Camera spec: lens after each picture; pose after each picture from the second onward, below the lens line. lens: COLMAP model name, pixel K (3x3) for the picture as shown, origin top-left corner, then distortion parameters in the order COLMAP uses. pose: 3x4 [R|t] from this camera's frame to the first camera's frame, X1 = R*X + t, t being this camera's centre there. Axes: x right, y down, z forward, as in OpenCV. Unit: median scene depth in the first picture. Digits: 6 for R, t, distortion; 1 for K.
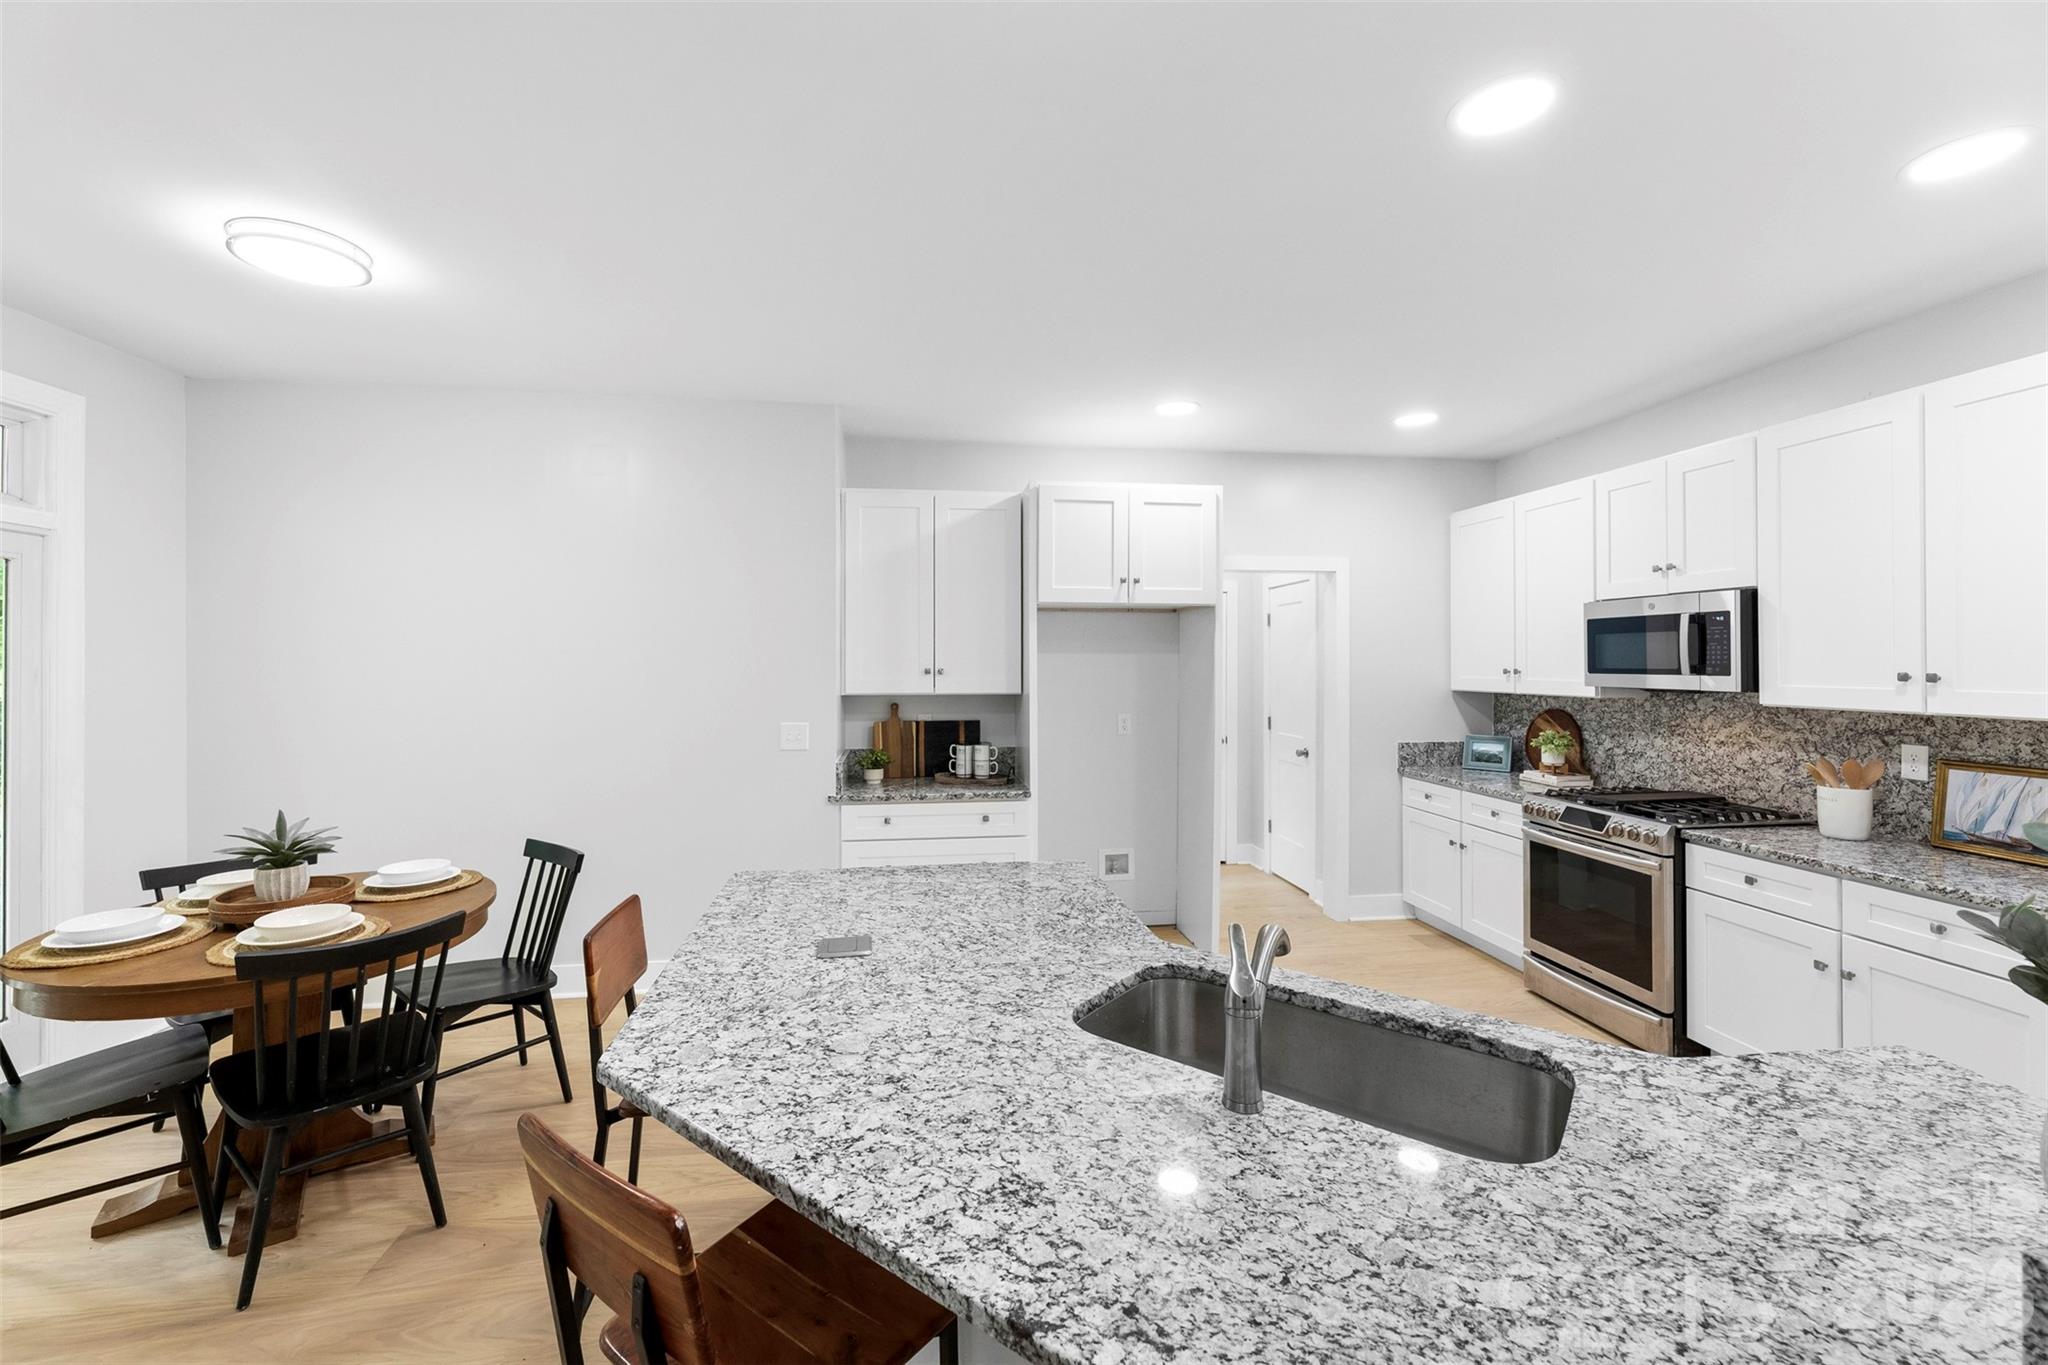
lens RADIAL K [[843.6, 0, 1020.5], [0, 843.6, 656.7], [0, 0, 1]] dist [-0.001330, -0.000090]
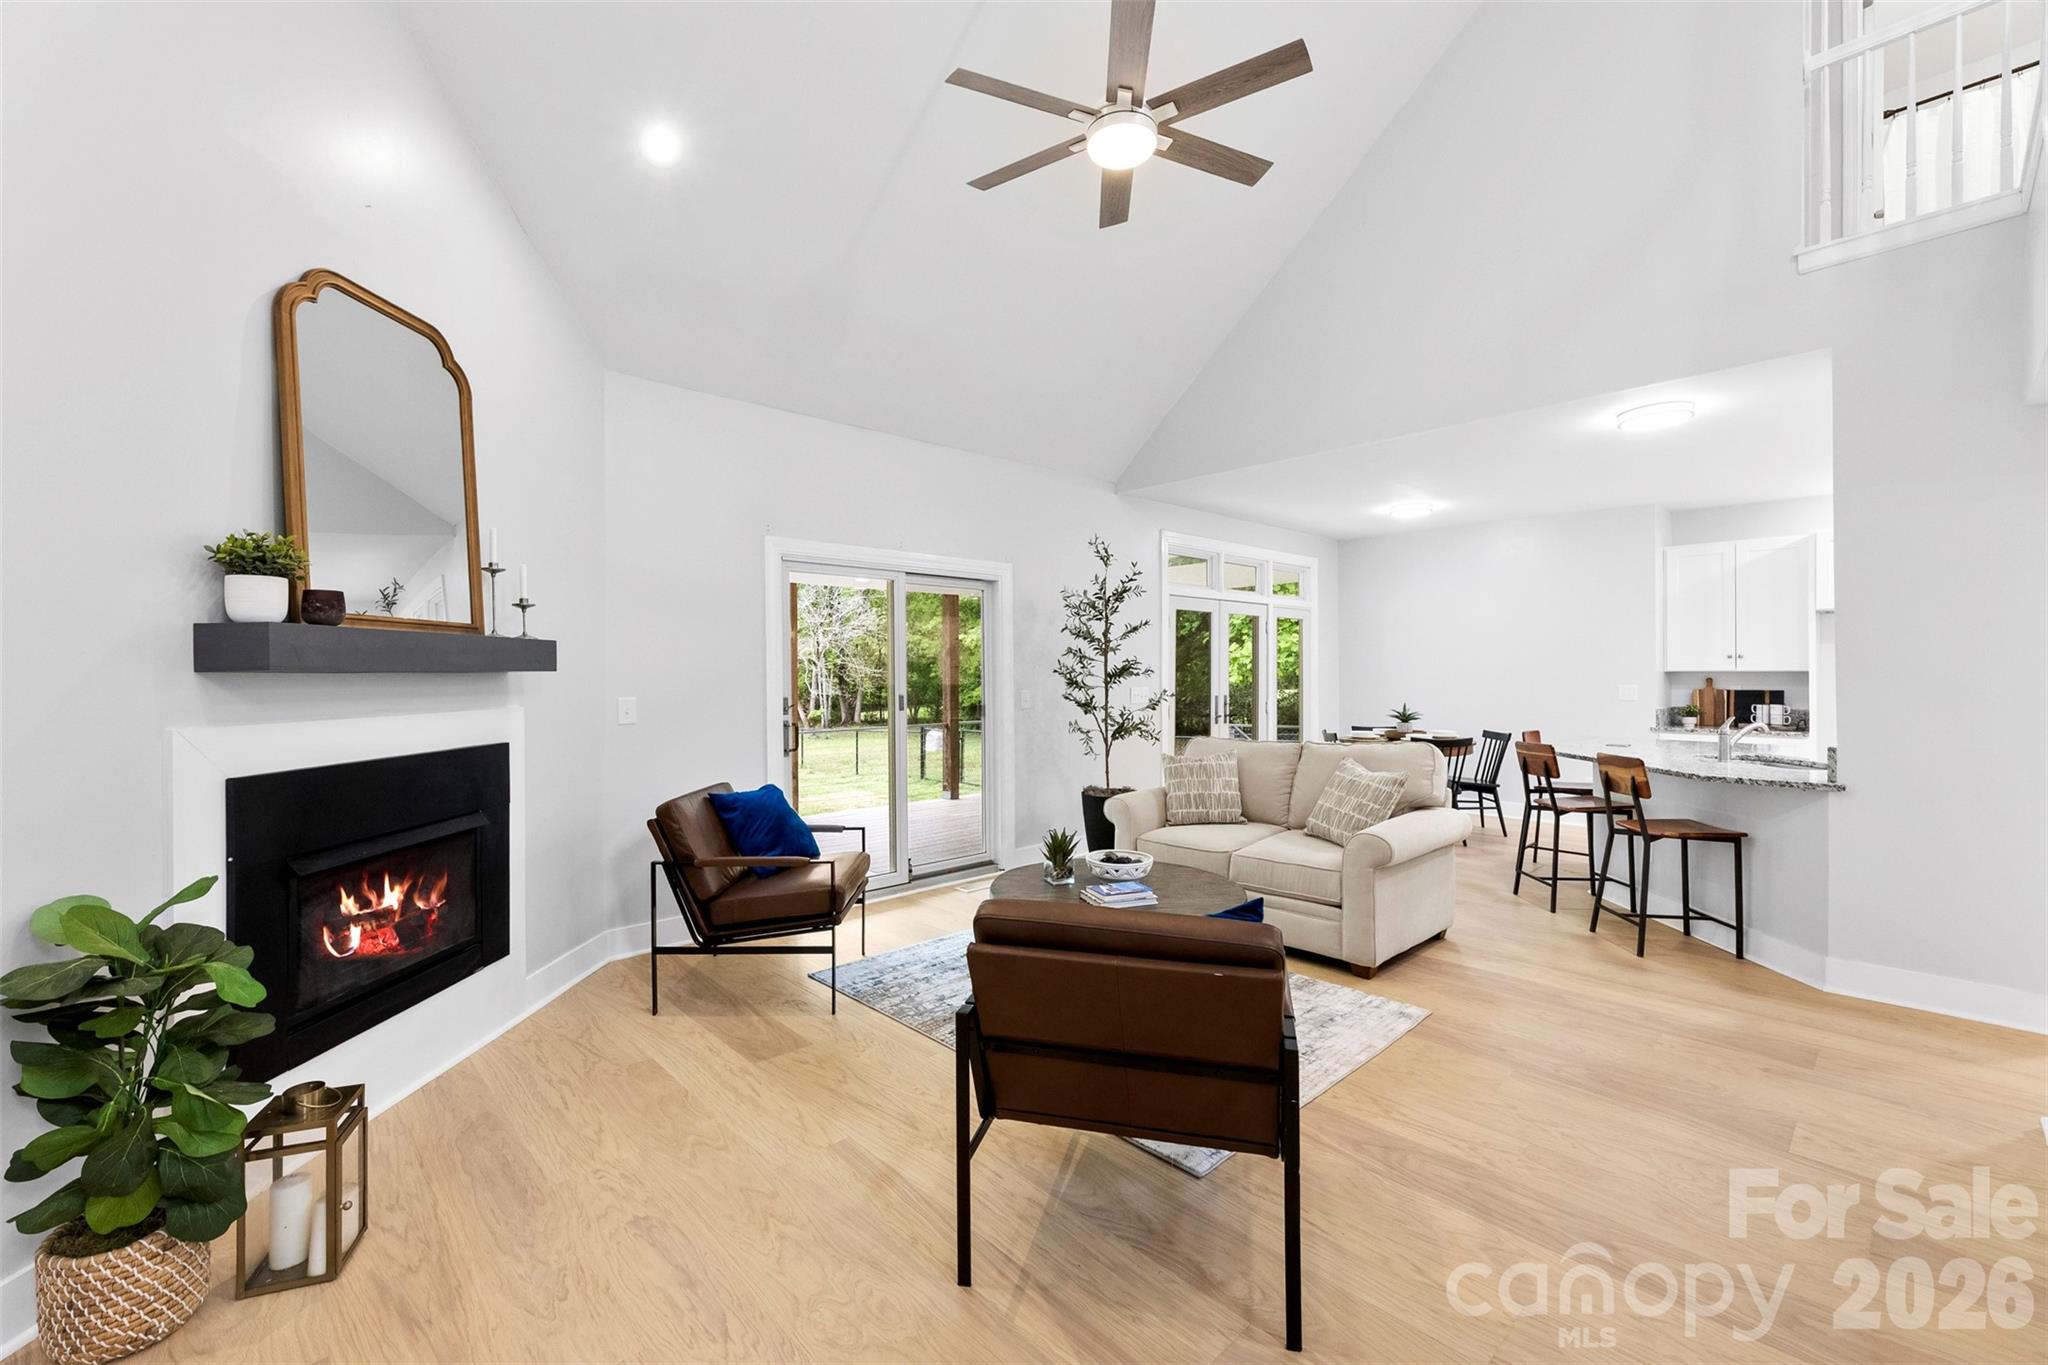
lens RADIAL K [[842.7, 0, 1017.4], [0, 842.7, 669.3], [0, 0, 1]] dist [0.000282, 0.000246]
pose [[0.570409, -0.002538, -0.821357, 0.508324], [0.006654, 0.999977, 0.001530, 0.035690], [0.821334, -0.006338, 0.570413, -1.192306]]
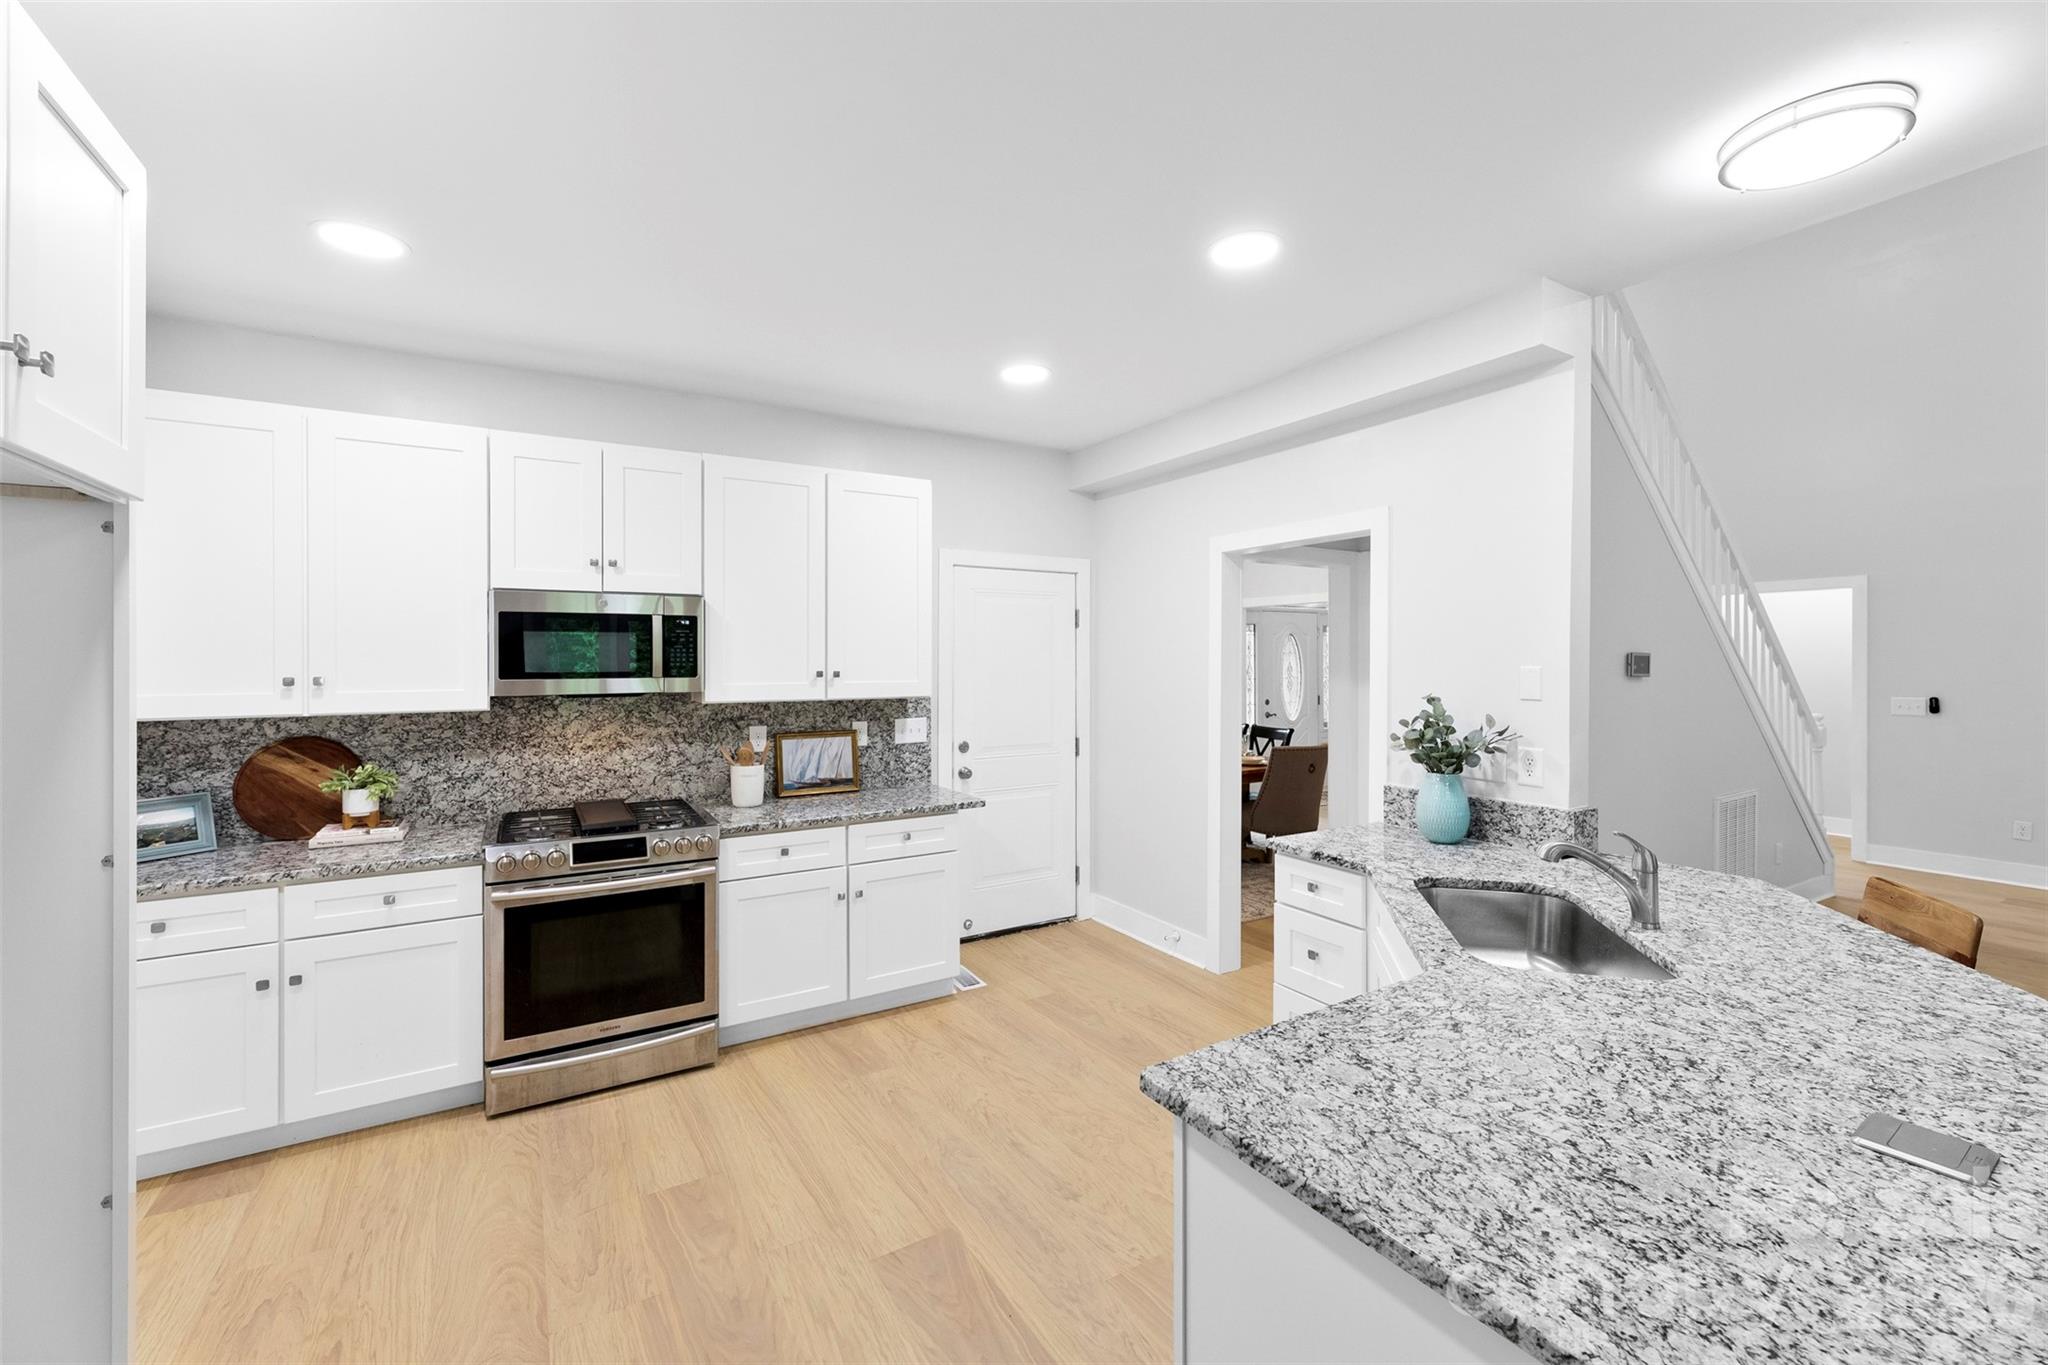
lens RADIAL K [[833.7, 0, 1020.9], [0, 833.7, 664.4], [0, 0, 1]] dist [0.000180, 0.000219]
pose [[-0.393824, -0.002355, 0.919183, -0.256626], [0.000000, 0.999997, 0.002562, 0.003857], [-0.919186, 0.001009, -0.393823, 0.938596]]
